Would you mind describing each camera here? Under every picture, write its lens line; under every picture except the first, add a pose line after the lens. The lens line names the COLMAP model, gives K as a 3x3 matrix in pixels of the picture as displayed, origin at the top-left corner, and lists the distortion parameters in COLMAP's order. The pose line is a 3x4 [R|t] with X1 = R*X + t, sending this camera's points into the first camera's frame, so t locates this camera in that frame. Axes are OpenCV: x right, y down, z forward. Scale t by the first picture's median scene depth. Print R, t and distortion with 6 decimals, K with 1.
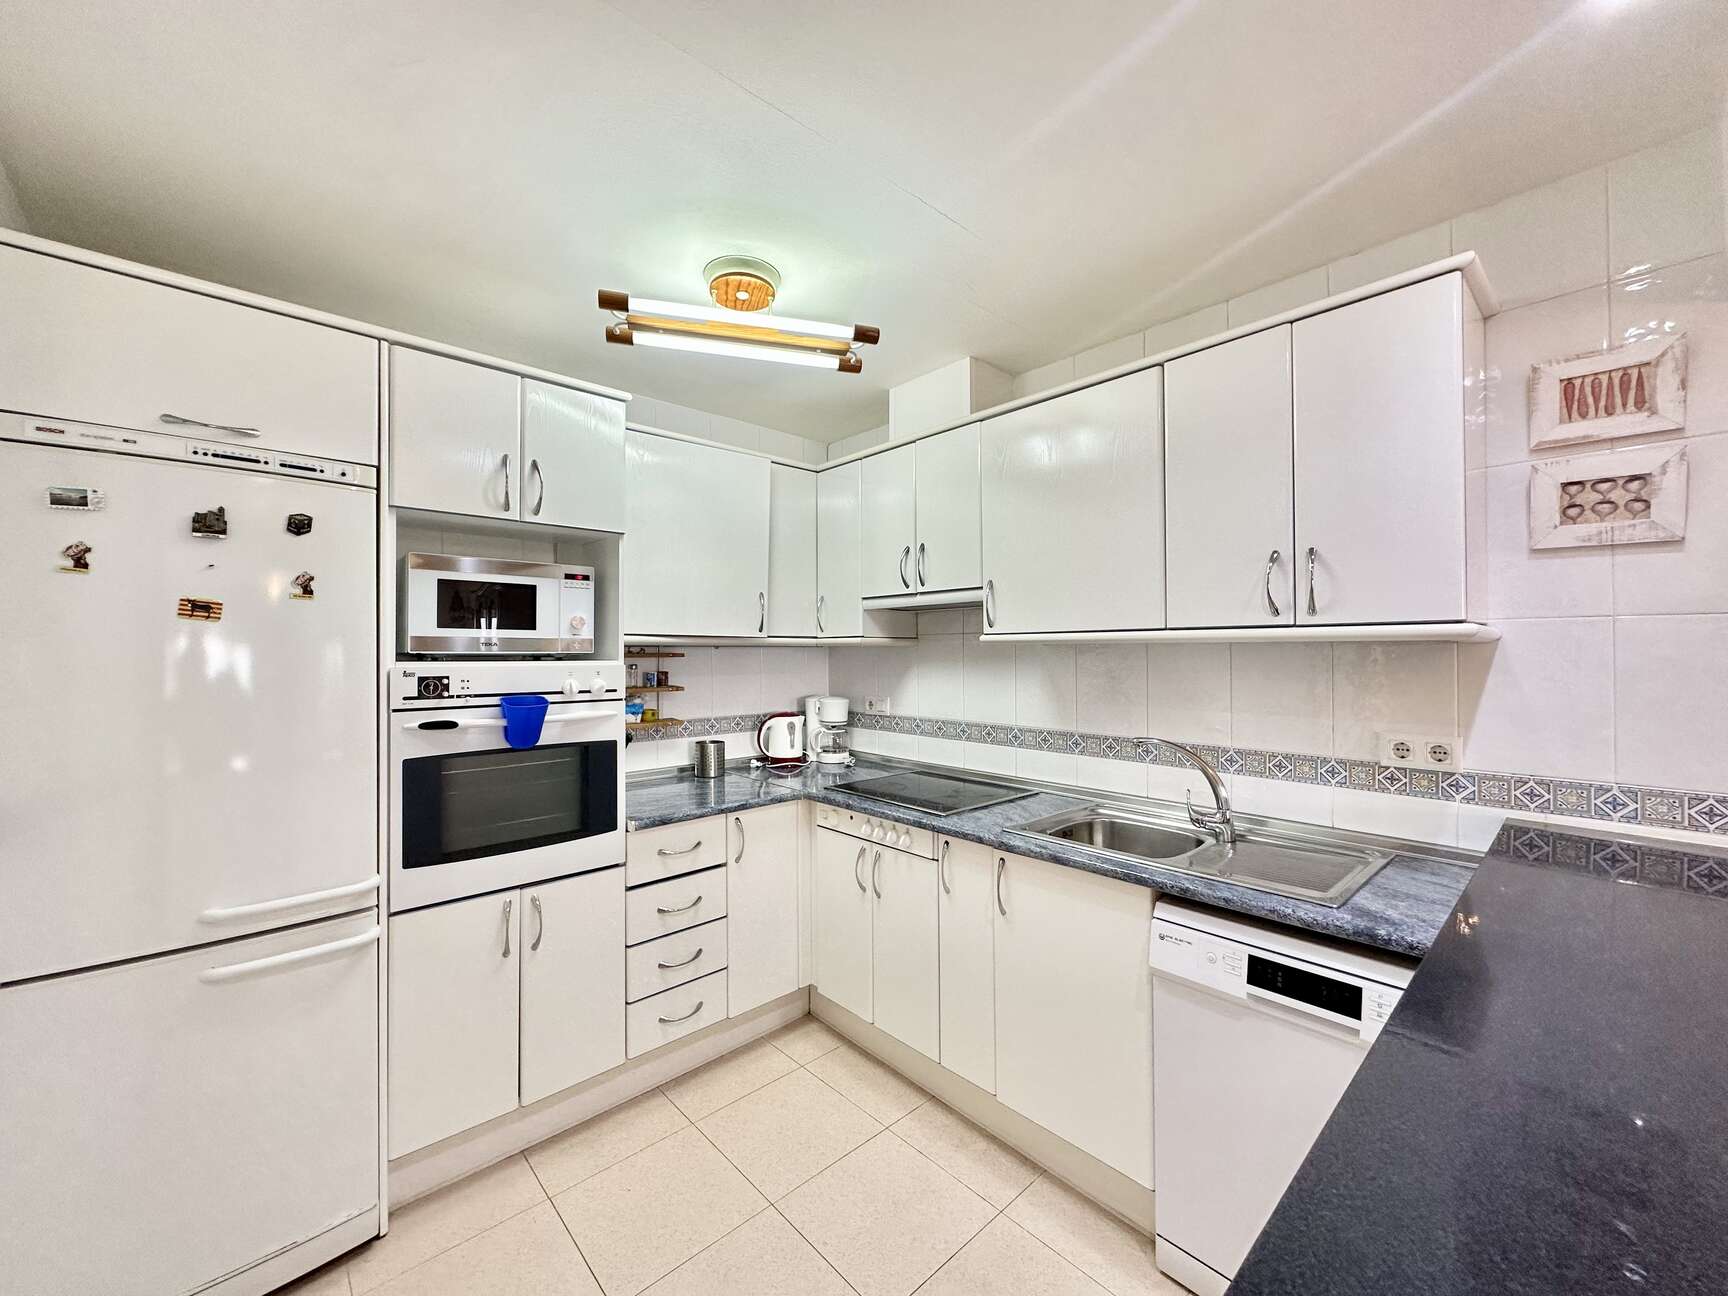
lens RADIAL K [[686.7, 0, 864.0], [0, 686.7, 648.0], [0, 0, 1]] dist [-0.003432, 0.000376]
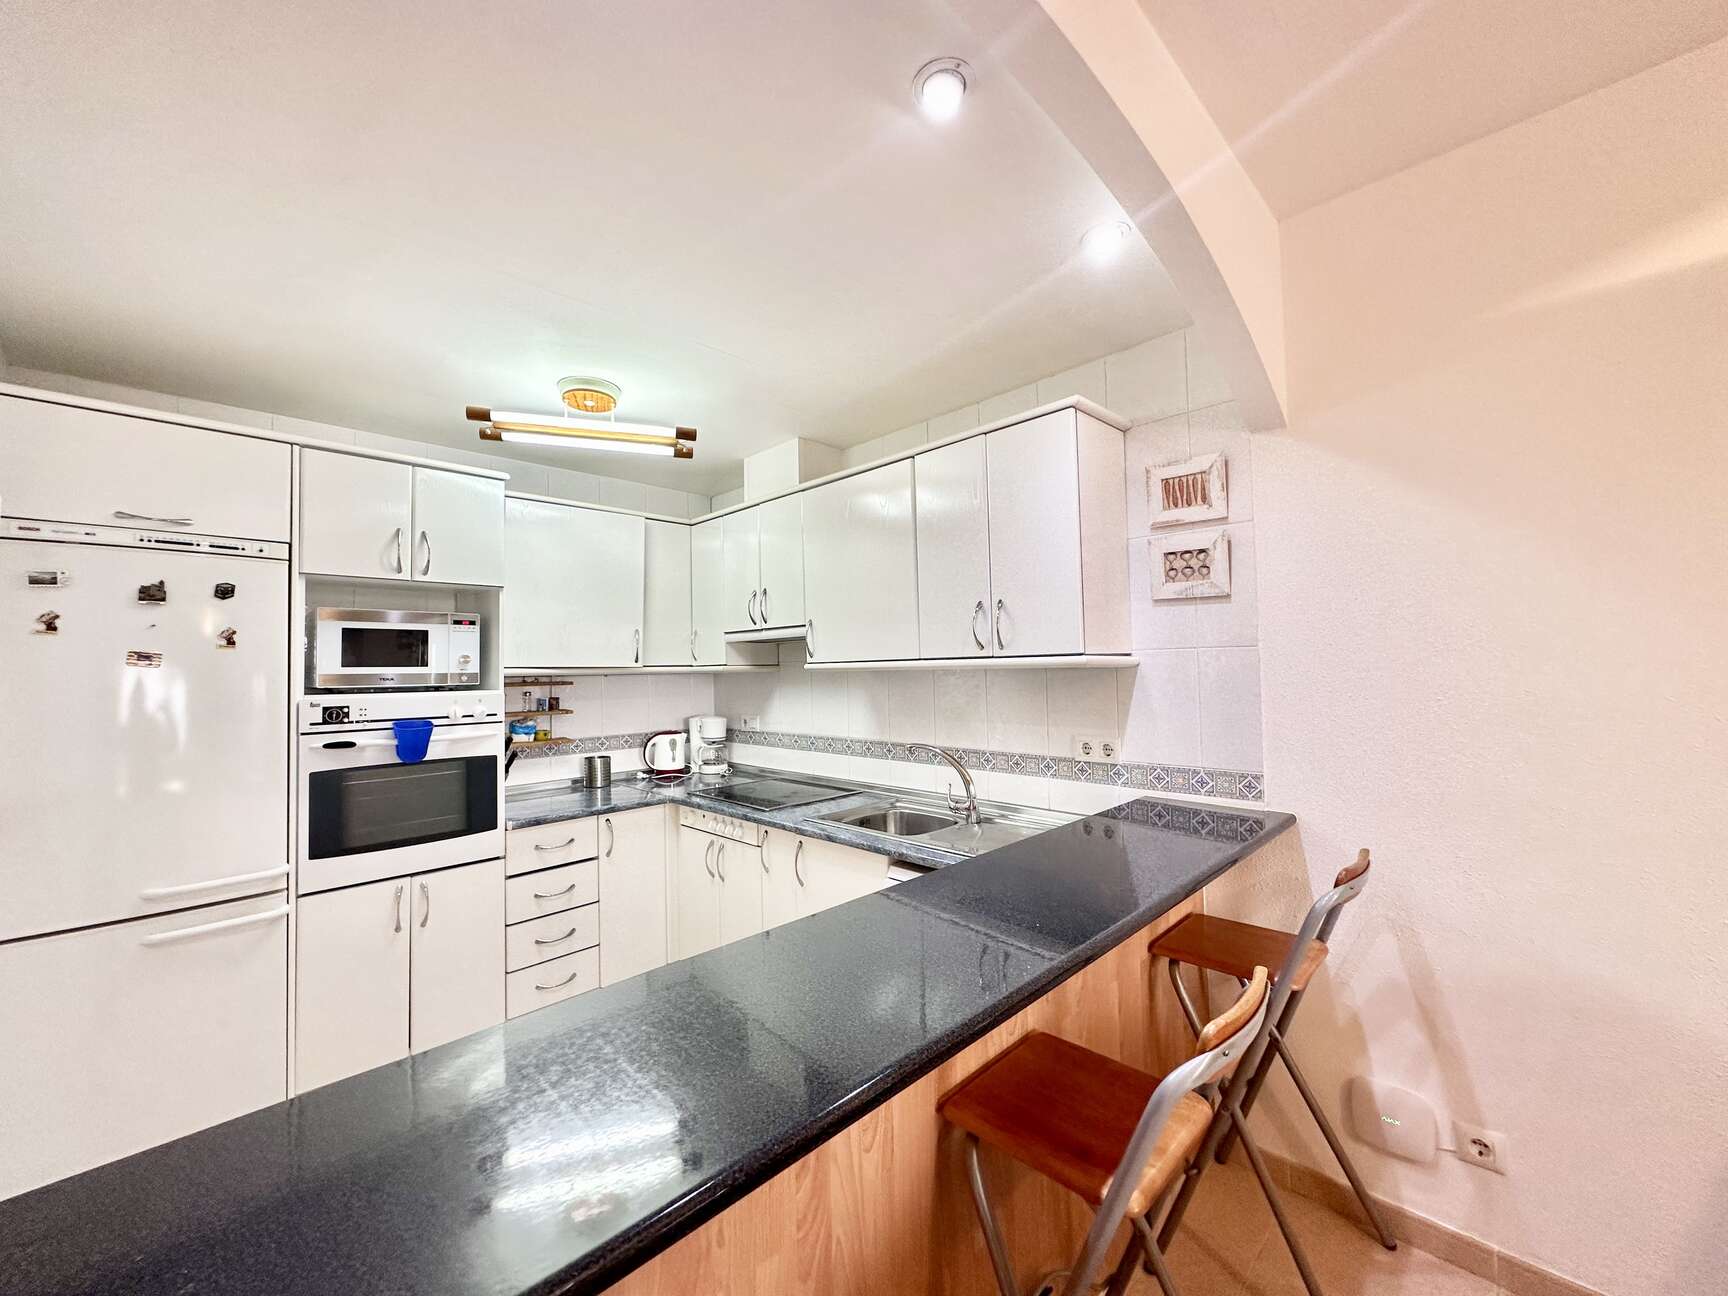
lens RADIAL K [[686.7, 0, 864.0], [0, 686.7, 648.0], [0, 0, 1]] dist [-0.003432, 0.000376]
pose [[0.998827, -0.014864, 0.046076, 0.265369], [0.016102, 0.999516, -0.026605, -0.015467], [-0.045658, 0.027316, 0.998584, -0.284273]]
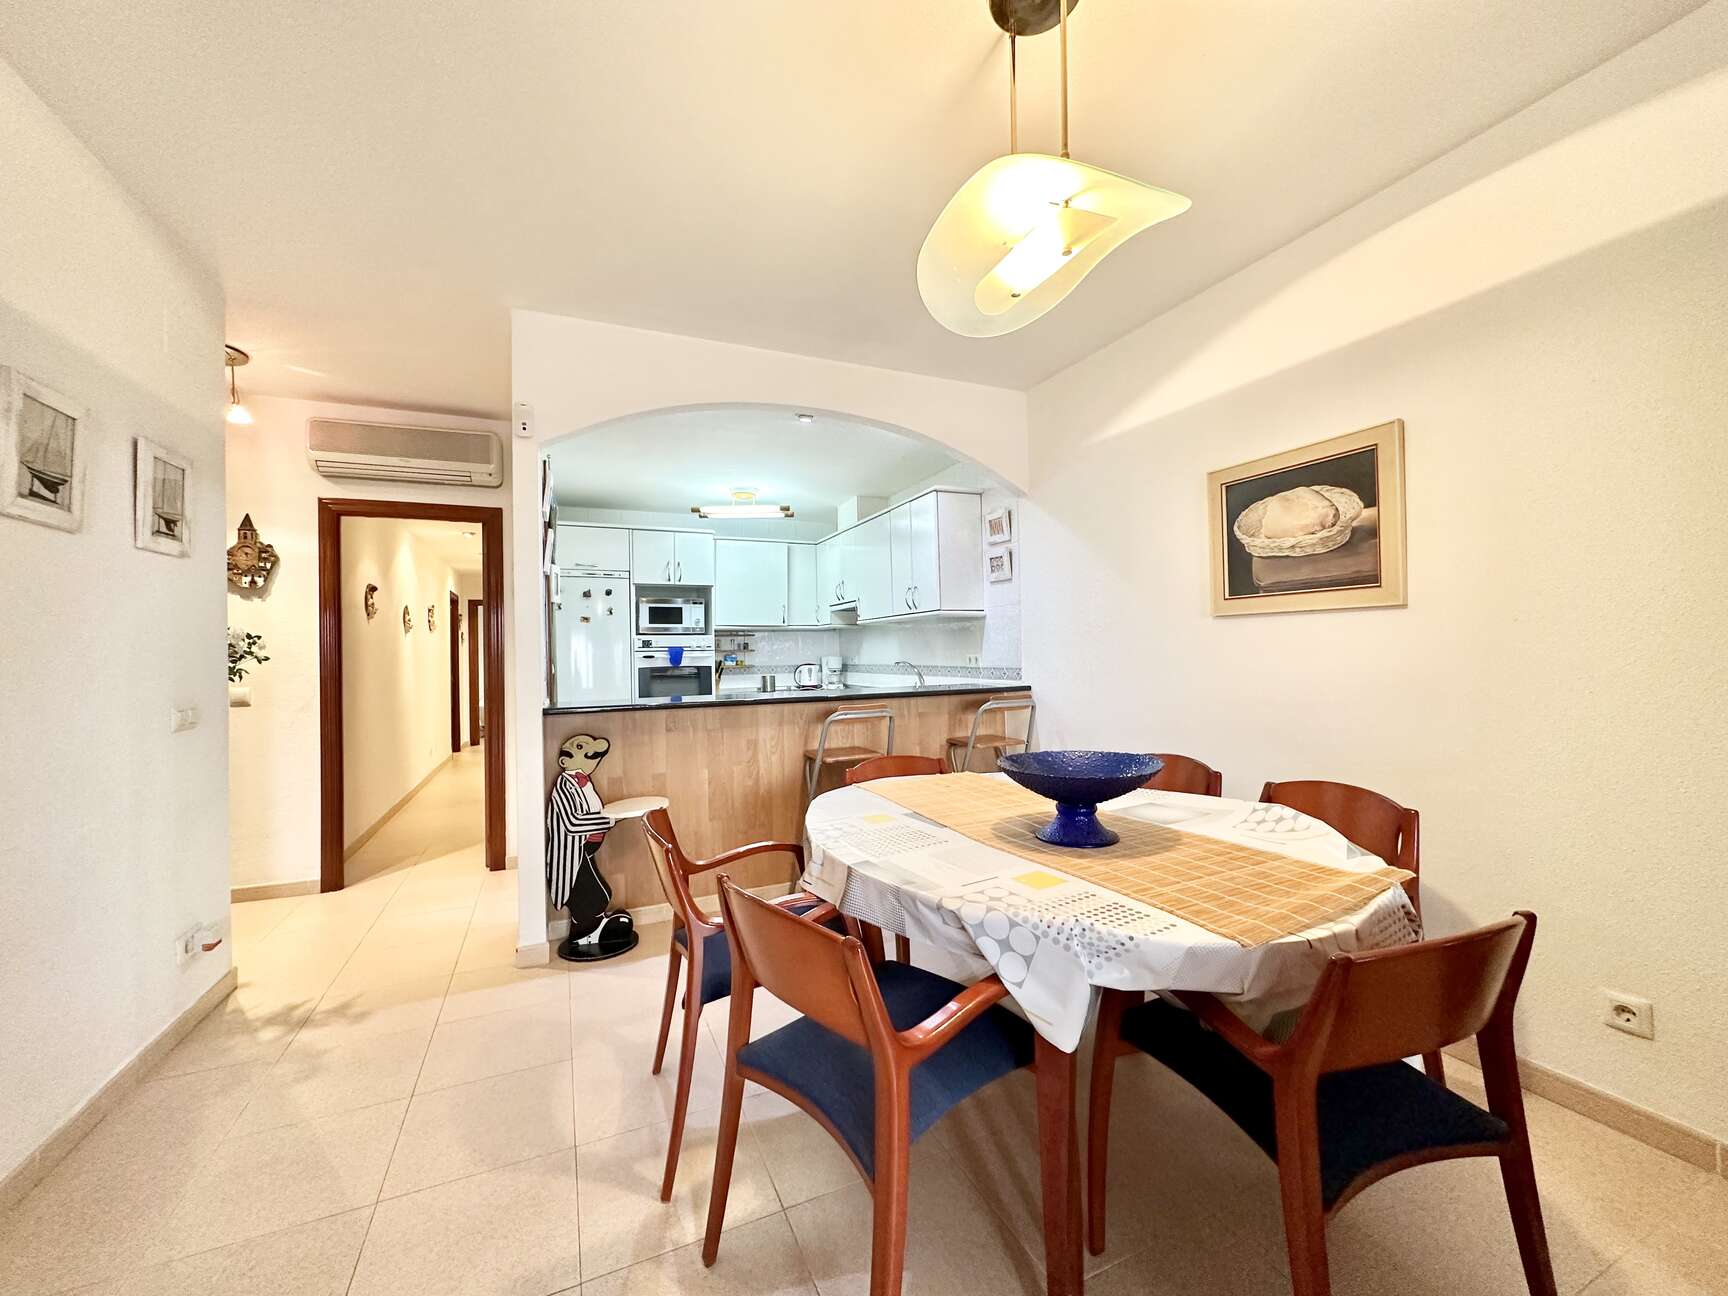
lens RADIAL K [[686.7, 0, 864.0], [0, 686.7, 648.0], [0, 0, 1]] dist [-0.003432, 0.000376]
pose [[0.949084, -0.018613, -0.314474, 1.093529], [0.019000, 0.999818, -0.001834, 0.090341], [0.314451, -0.004234, 0.949264, -1.391195]]
